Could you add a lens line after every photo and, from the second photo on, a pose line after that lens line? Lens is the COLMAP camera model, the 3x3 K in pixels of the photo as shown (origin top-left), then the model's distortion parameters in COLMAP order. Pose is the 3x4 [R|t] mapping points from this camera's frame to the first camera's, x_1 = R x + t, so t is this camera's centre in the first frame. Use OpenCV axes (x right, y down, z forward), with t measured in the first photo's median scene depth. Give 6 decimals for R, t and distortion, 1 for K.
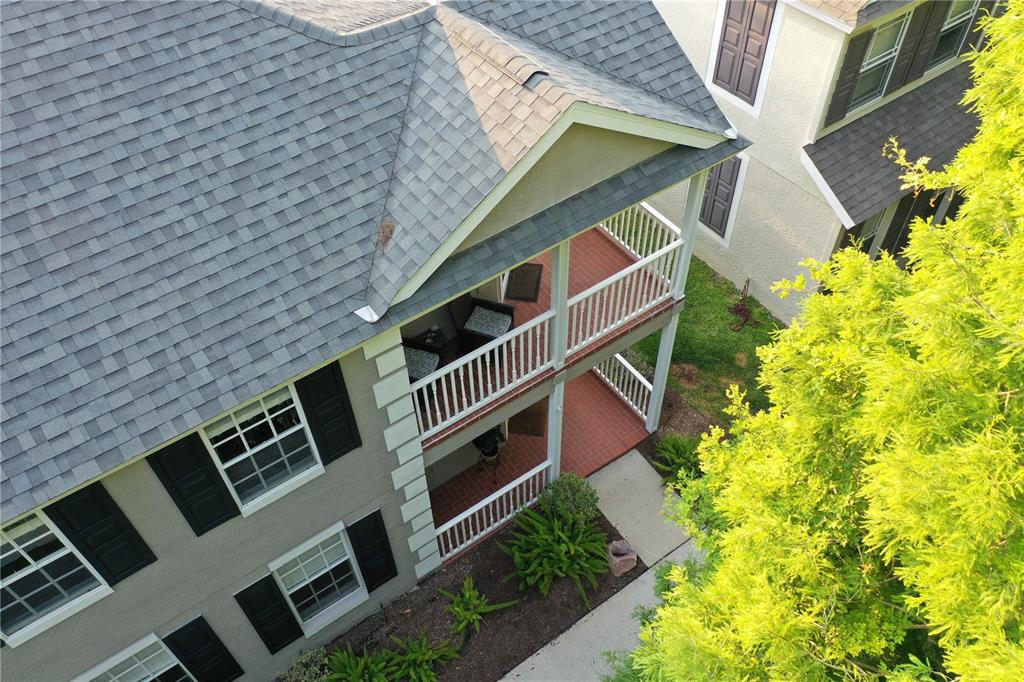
lens RADIAL K [[819.2, 0, 512.0], [0, 819.2, 341.0], [0, 0, 1]] dist [0.021358, 0.004243]
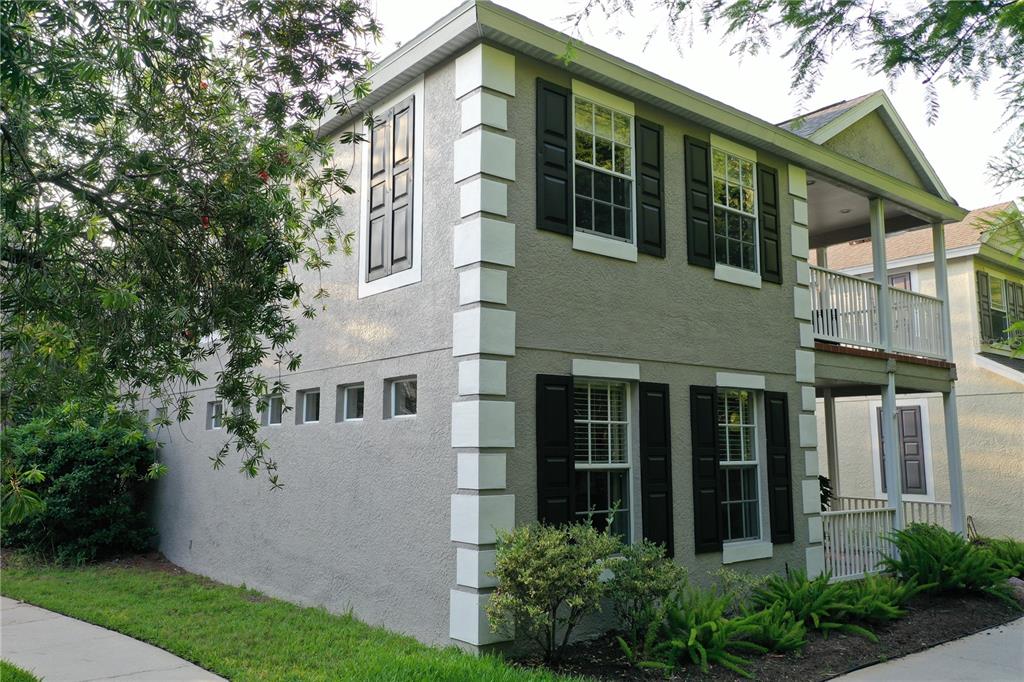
lens RADIAL K [[817.7, 0, 512.0], [0, 817.7, 341.0], [0, 0, 1]] dist [0.015466, 0.006736]
pose [[0.997247, 0.028415, 0.068488, -0.731213], [0.041747, 0.548183, -0.835316, 1.280746], [-0.061280, 0.835875, 0.545488, 0.522763]]
